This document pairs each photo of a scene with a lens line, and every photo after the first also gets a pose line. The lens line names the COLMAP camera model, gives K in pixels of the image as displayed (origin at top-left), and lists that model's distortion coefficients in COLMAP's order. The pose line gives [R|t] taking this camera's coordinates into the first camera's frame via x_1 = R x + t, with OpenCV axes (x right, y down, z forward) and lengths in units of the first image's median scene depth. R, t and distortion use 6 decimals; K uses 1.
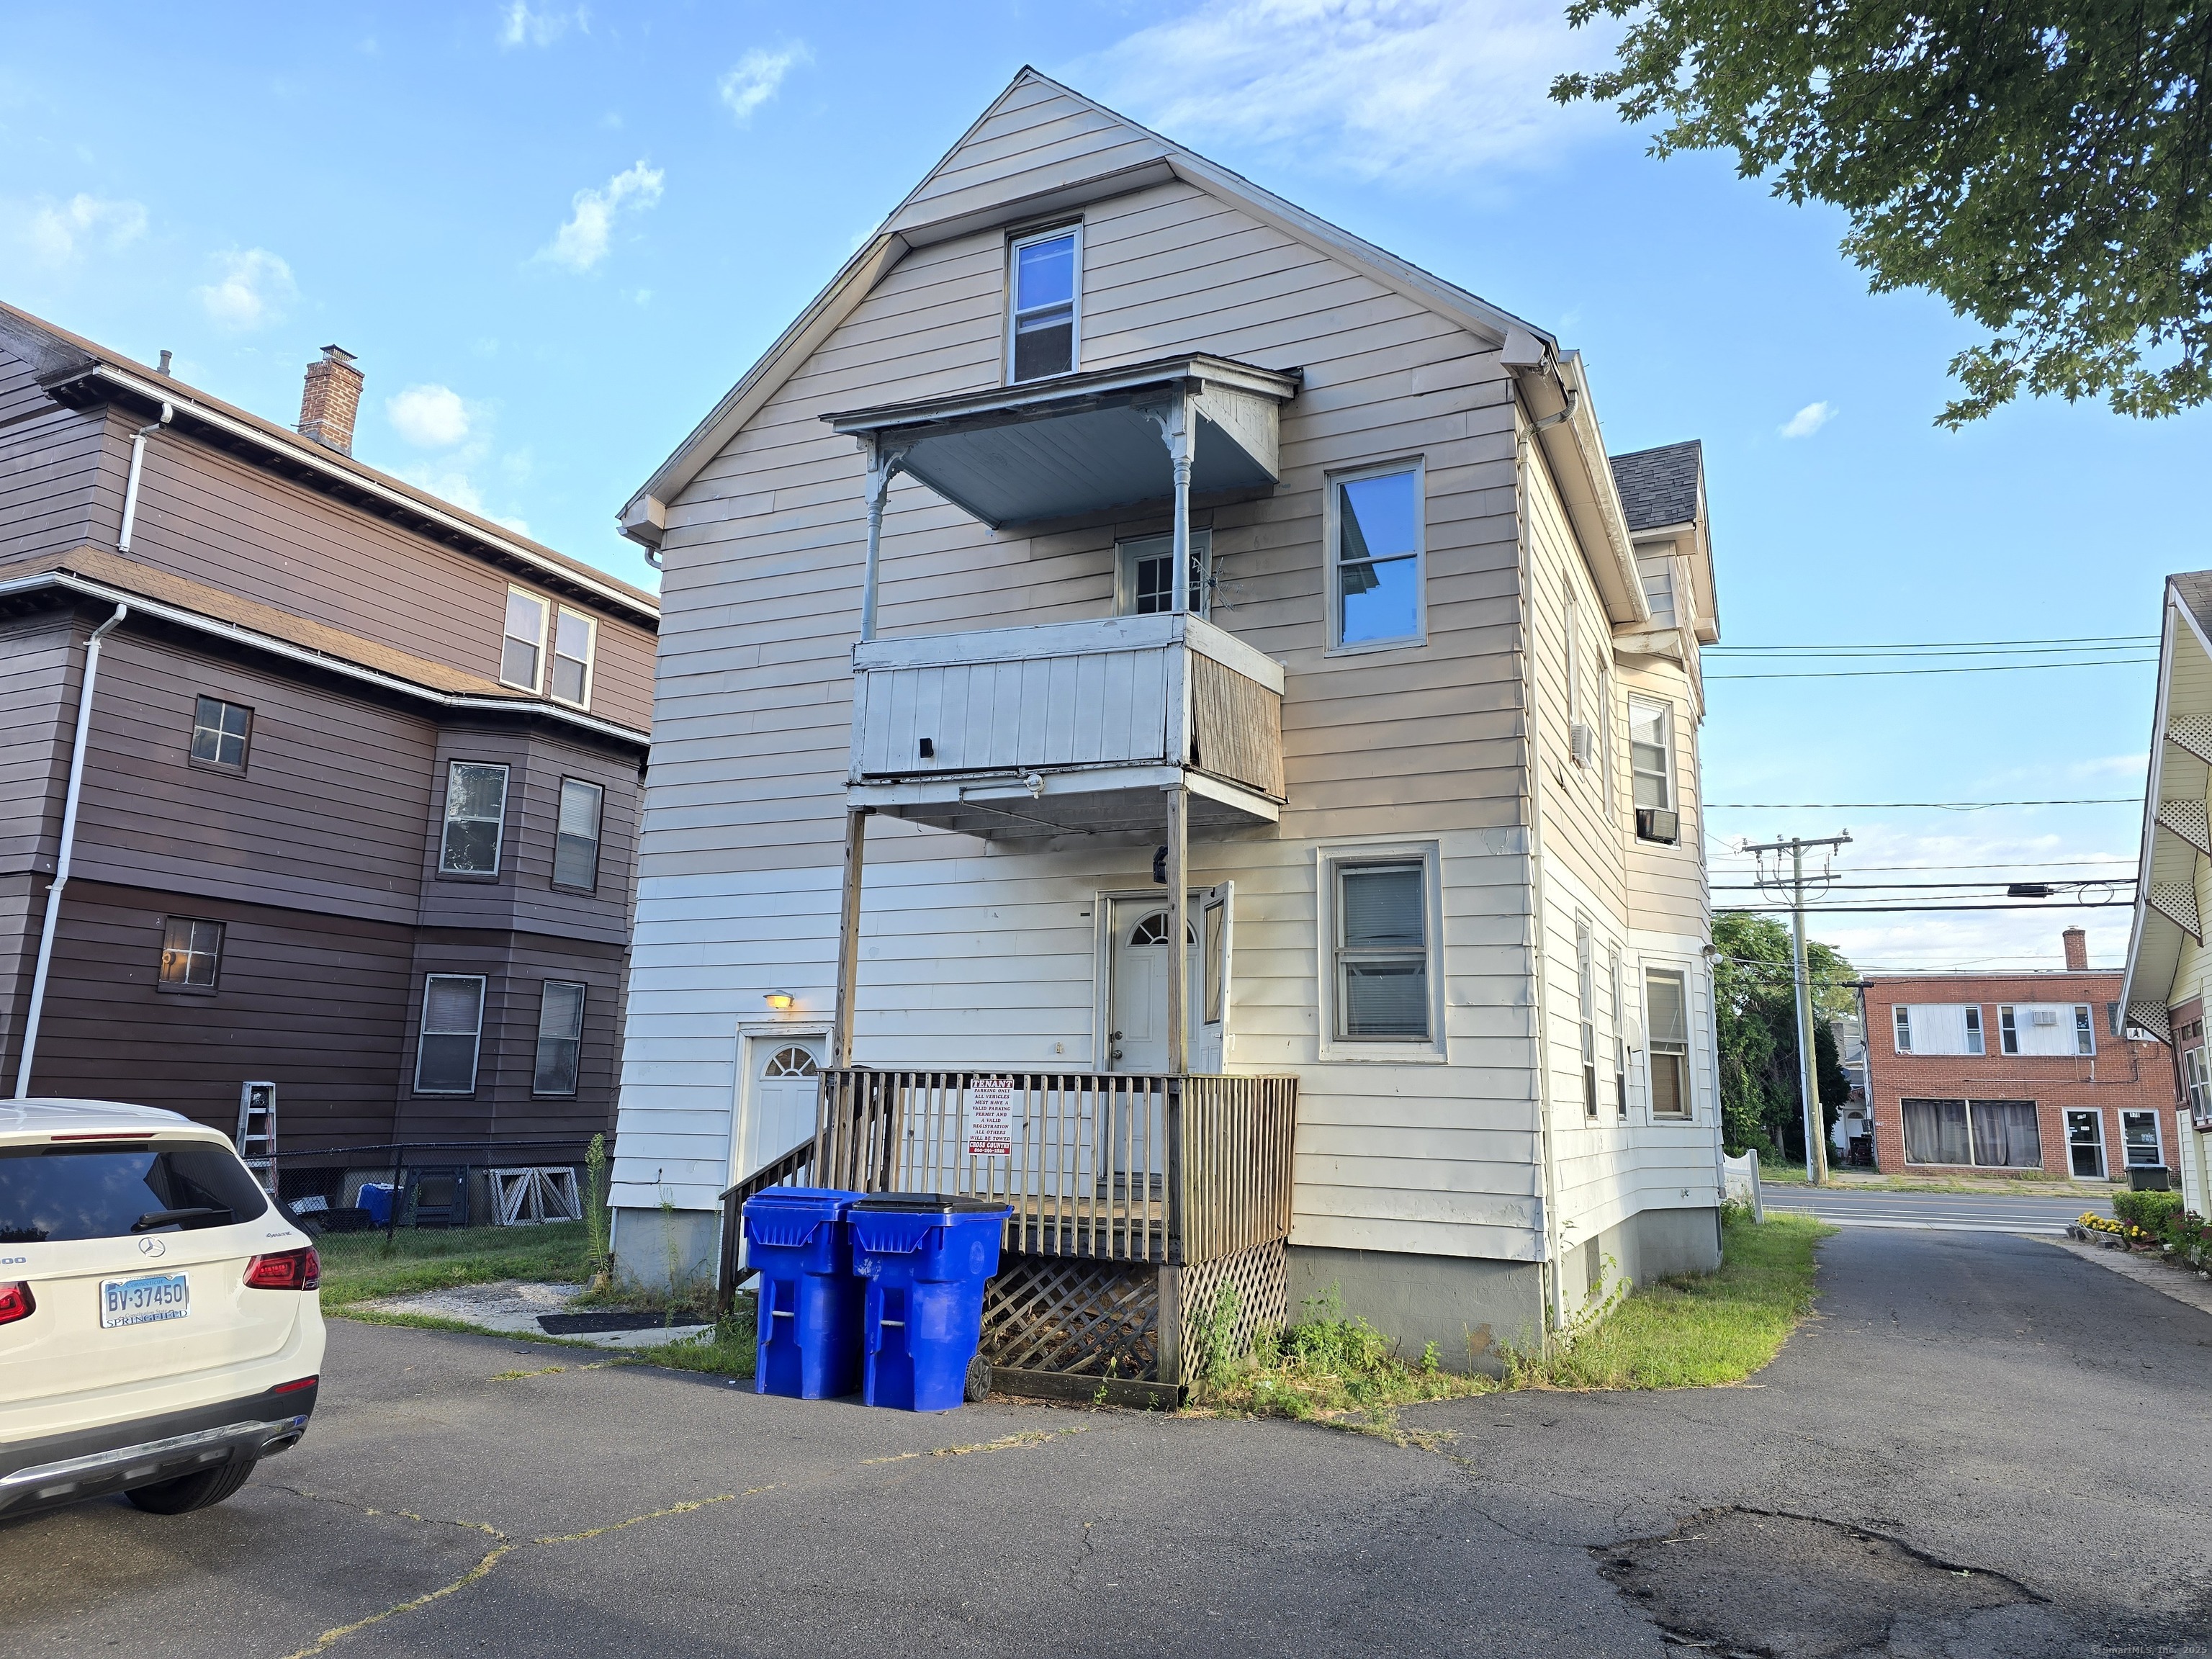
lens RADIAL K [[1468.0, 0, 1099.7], [0, 1468.0, 819.2], [0, 0, 1]] dist [0.043149, -0.025566]
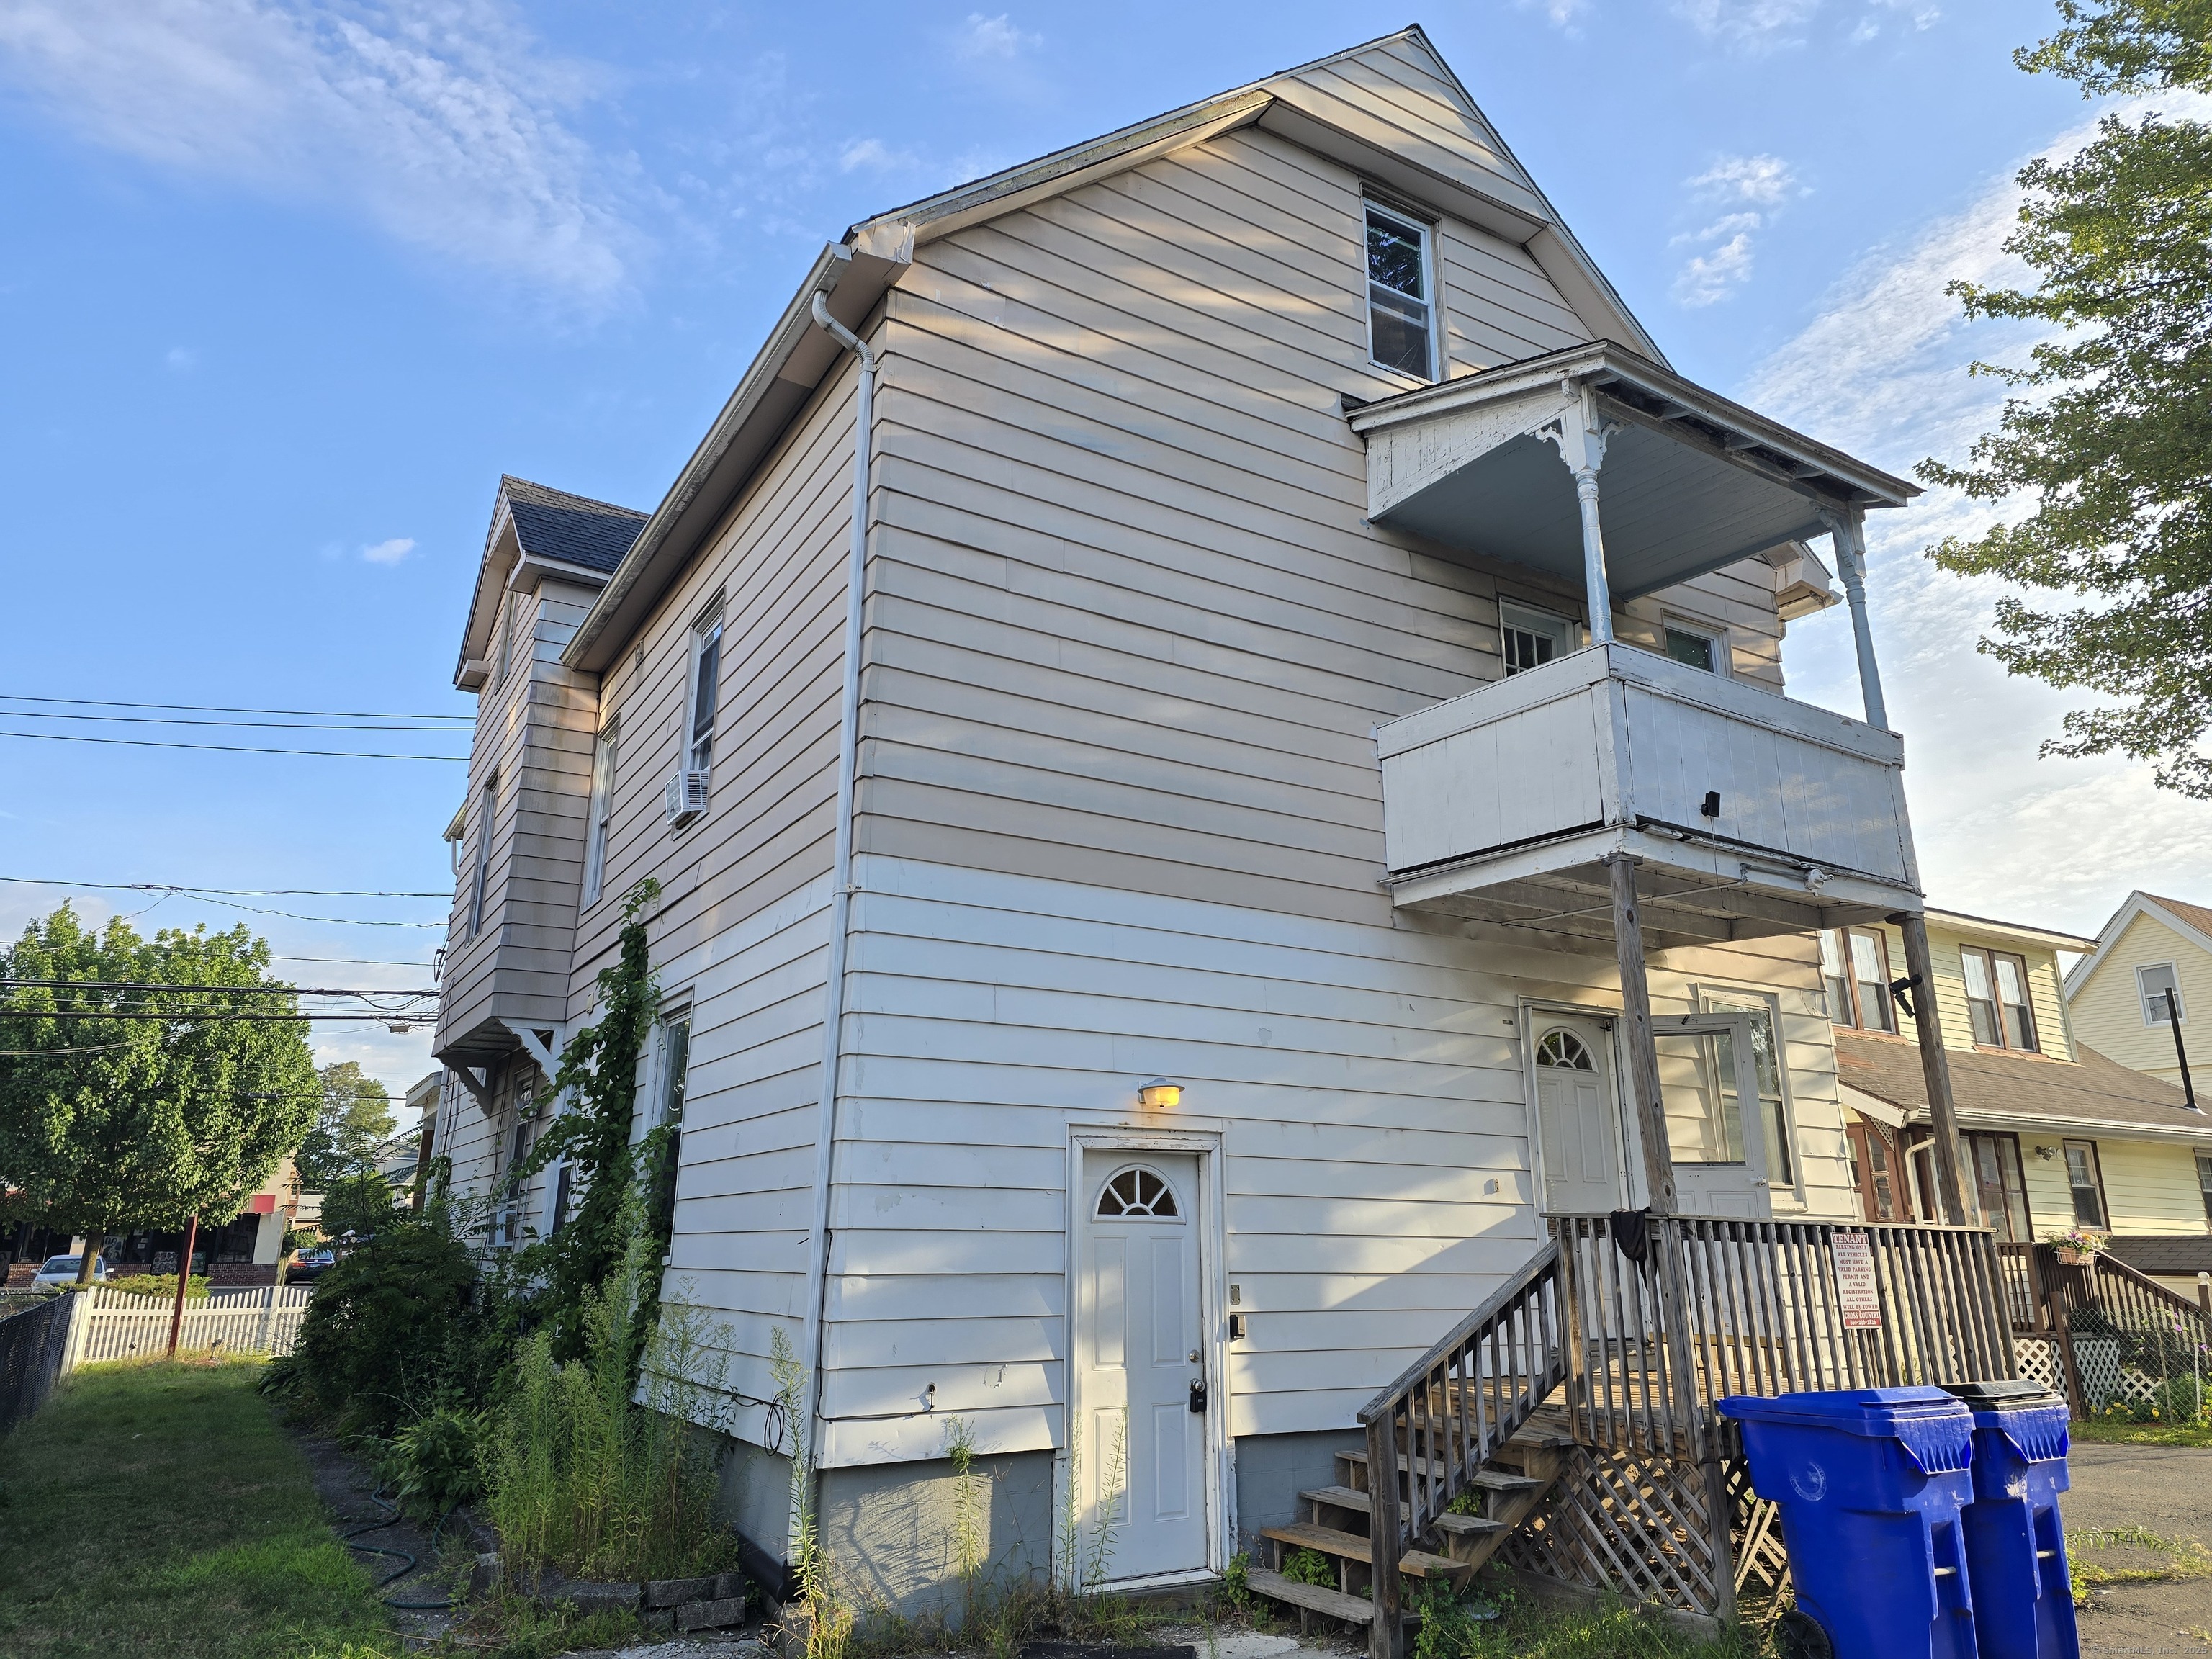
lens RADIAL K [[1468.0, 0, 1093.5], [0, 1468.0, 831.2], [0, 0, 1]] dist [0.043149, -0.025566]
pose [[0.573469, 0.210235, 0.791792, -0.759643], [-0.151073, 0.977074, -0.150013, 0.110059], [-0.805177, -0.033590, 0.592083, 0.640754]]
